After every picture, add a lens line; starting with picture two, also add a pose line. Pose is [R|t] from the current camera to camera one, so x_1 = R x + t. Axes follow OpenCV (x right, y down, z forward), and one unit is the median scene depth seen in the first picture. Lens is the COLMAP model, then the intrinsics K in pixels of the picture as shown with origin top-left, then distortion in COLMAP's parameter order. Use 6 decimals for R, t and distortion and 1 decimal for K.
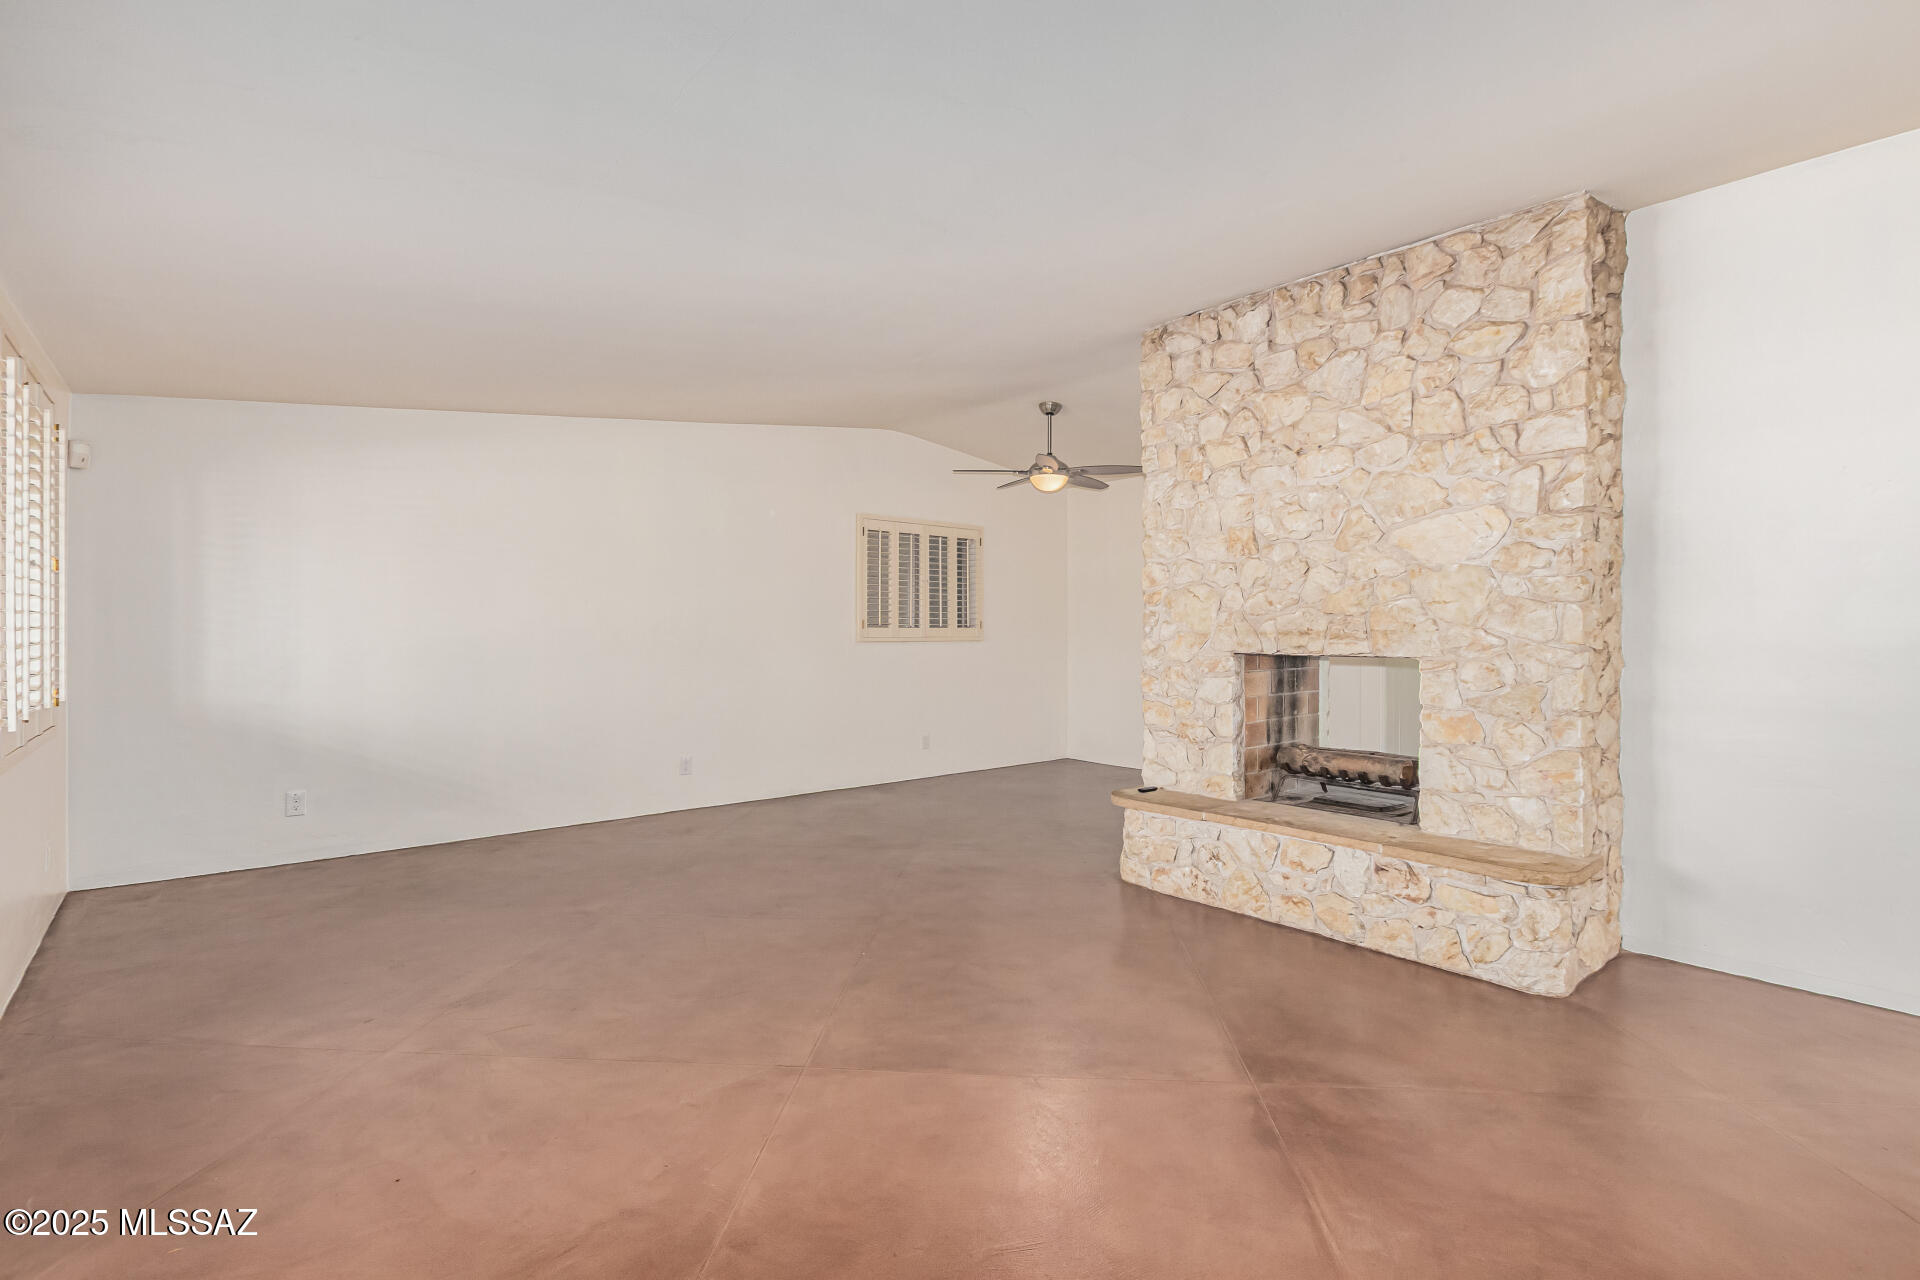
lens RADIAL K [[865.4, 0, 977.0], [0, 865.4, 636.3], [0, 0, 1]] dist [0.001013, -0.000396]
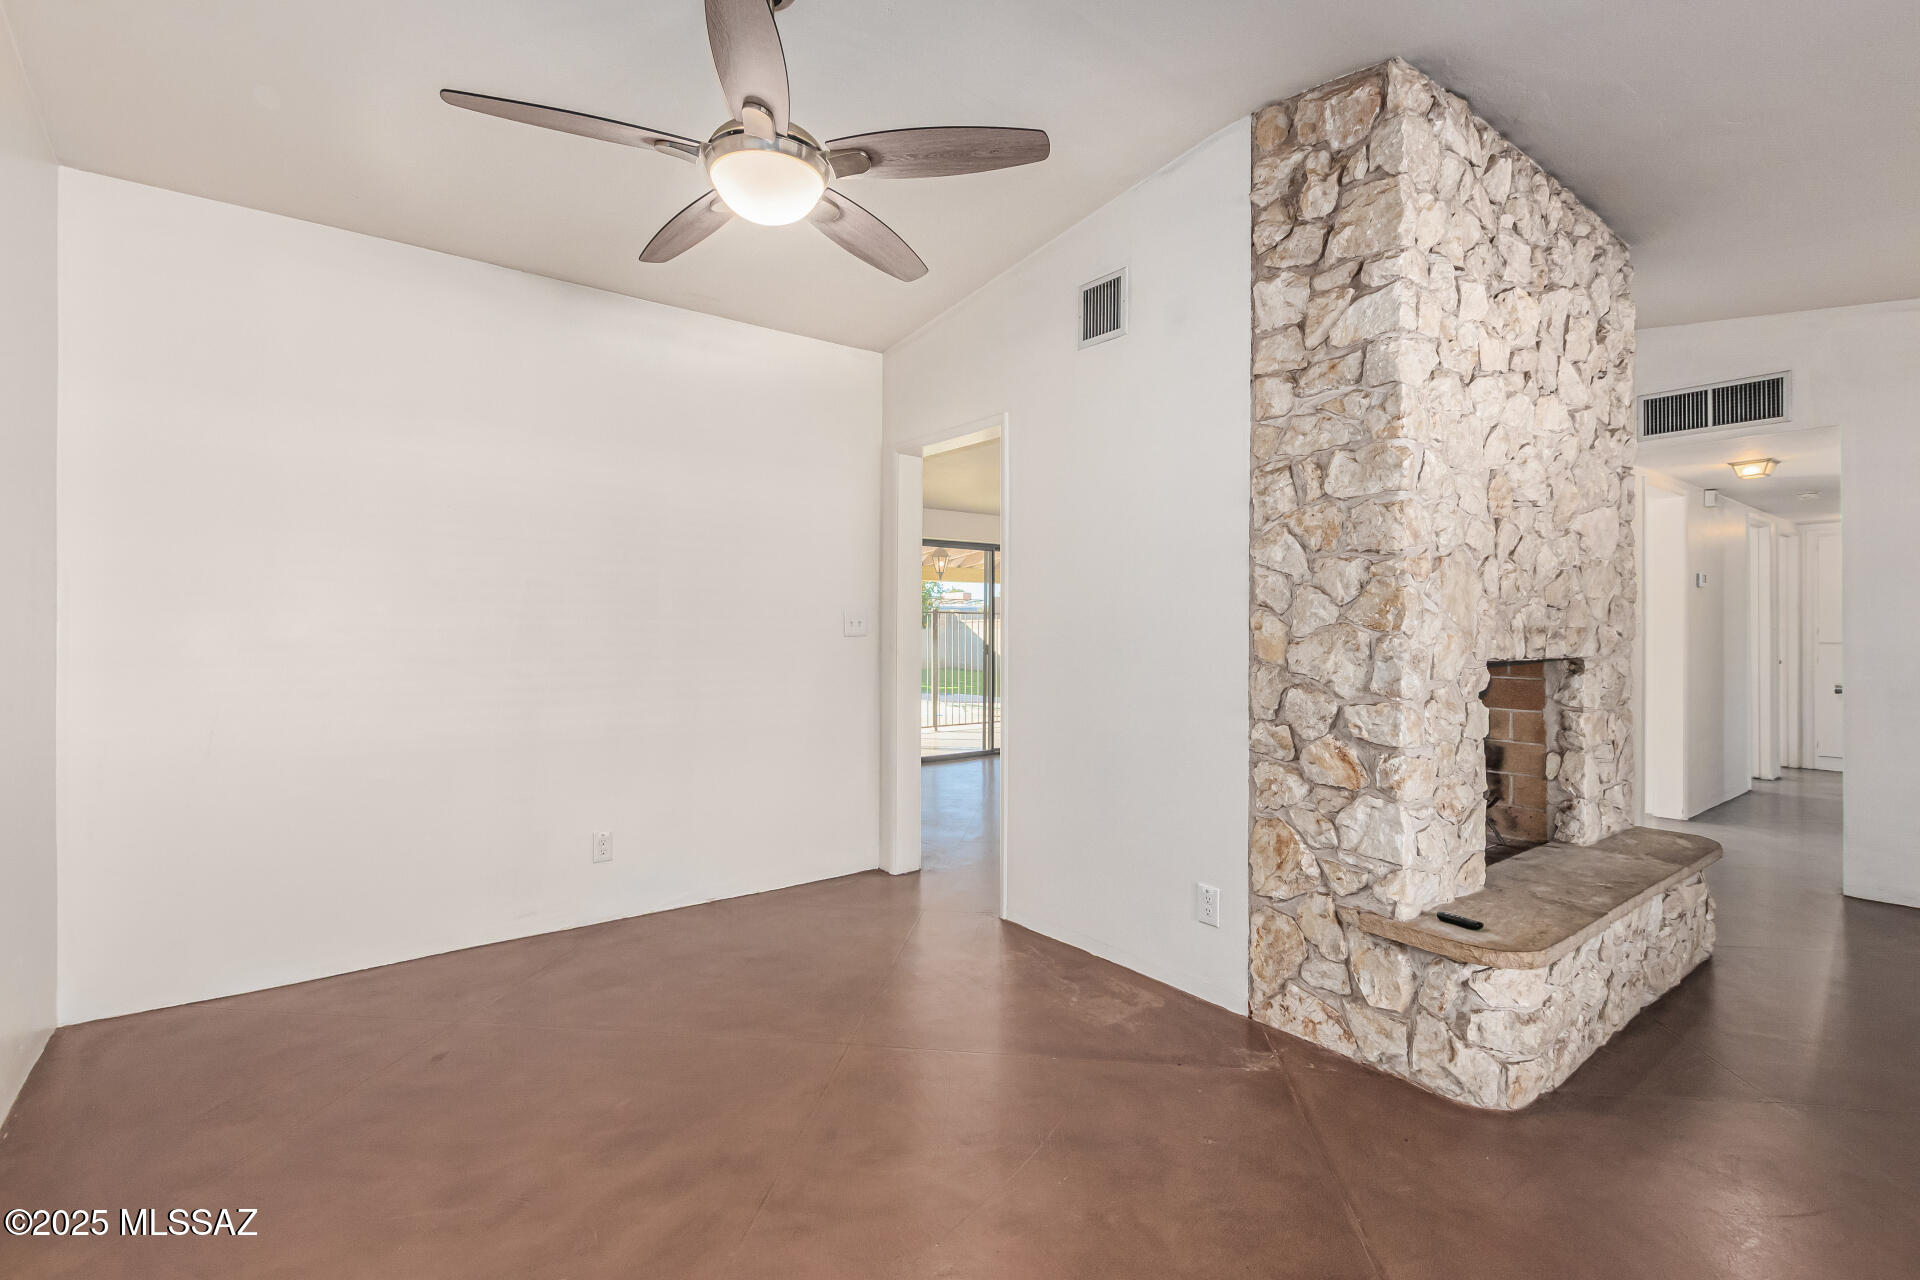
lens RADIAL K [[873.6, 0, 965.9], [0, 873.6, 627.0], [0, 0, 1]] dist [-0.002358, 0.000277]
pose [[0.070626, 0.000674, 0.997503, -0.444352], [0.001696, 0.999998, -0.000796, -0.007744], [-0.997501, 0.001748, 0.070624, 1.533147]]
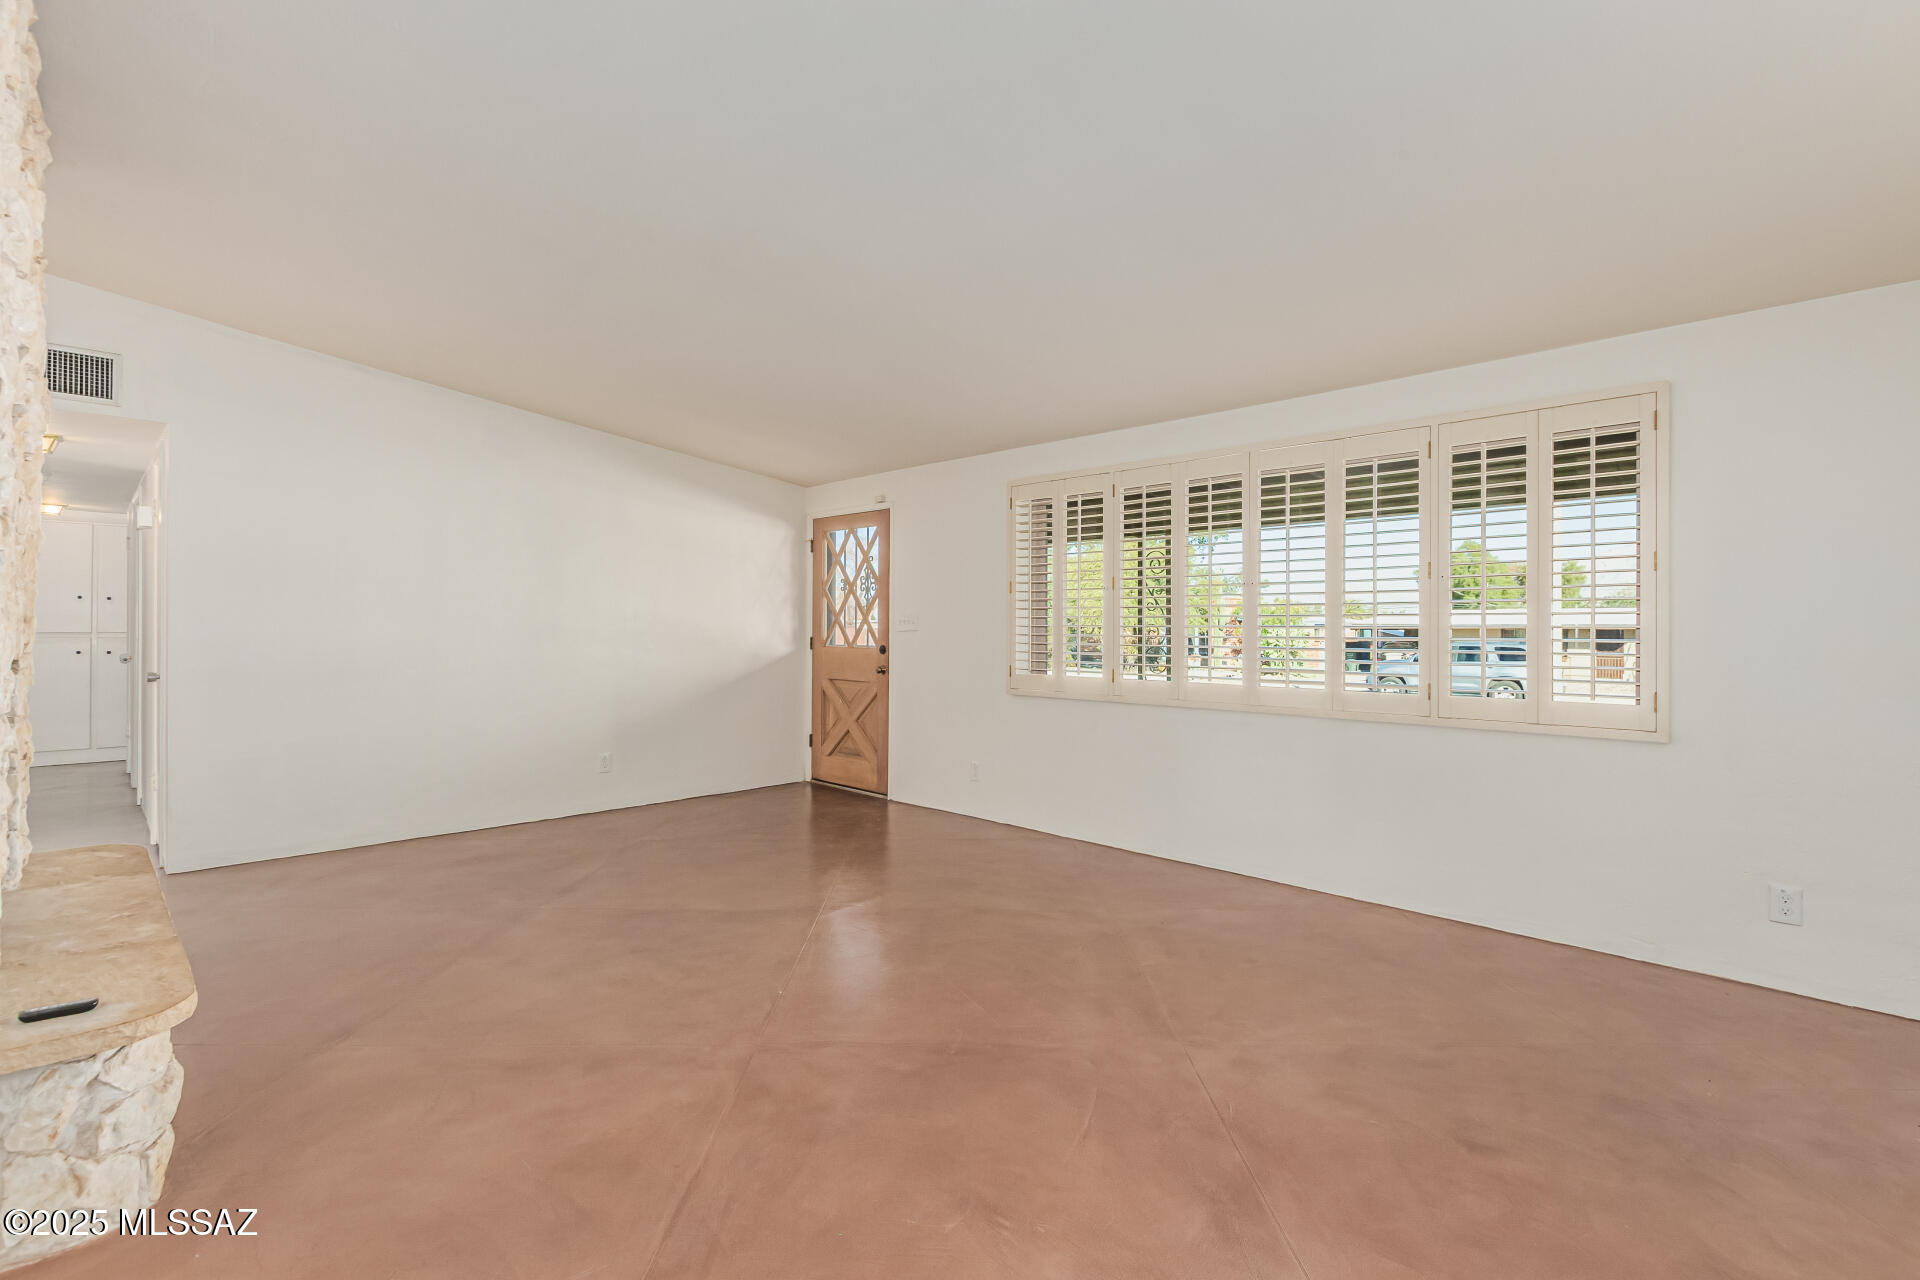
lens RADIAL K [[876.2, 0, 960.0], [0, 876.2, 640.0], [0, 0, 1]] dist [0.014349, 0.000064]
pose [[-0.998592, -0.007084, -0.052567, -0.240864], [-0.008076, 0.999793, 0.018687, -0.007598], [0.052424, 0.019085, -0.998443, 1.730460]]
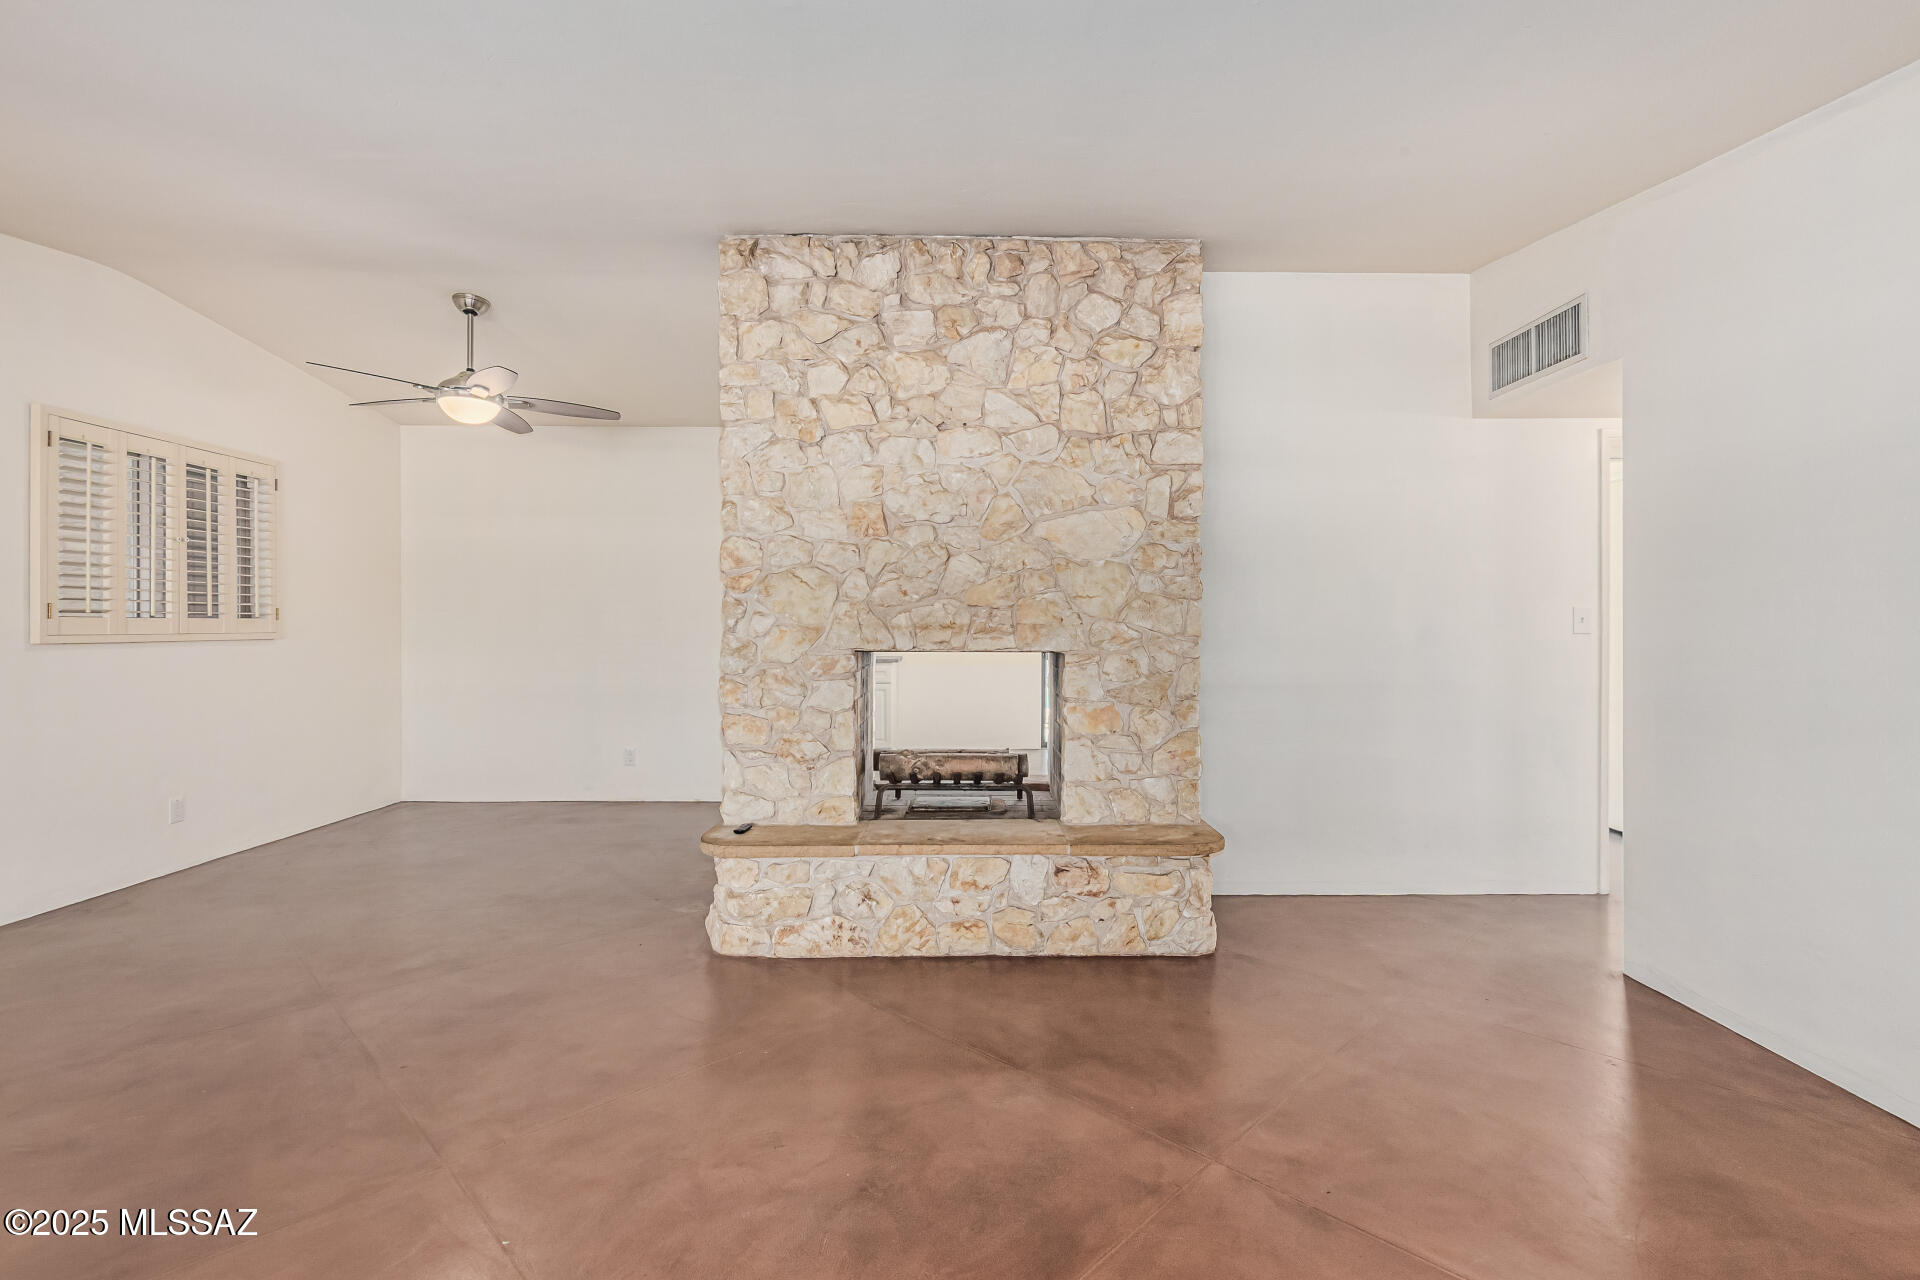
lens RADIAL K [[873.6, 0, 965.9], [0, 873.6, 627.0], [0, 0, 1]] dist [-0.002358, 0.000277]
pose [[0.655226, -0.001201, 0.755432, -0.317499], [0.003070, 0.999995, -0.001073, -0.002865], [-0.755426, 0.003022, 0.655227, 0.406736]]
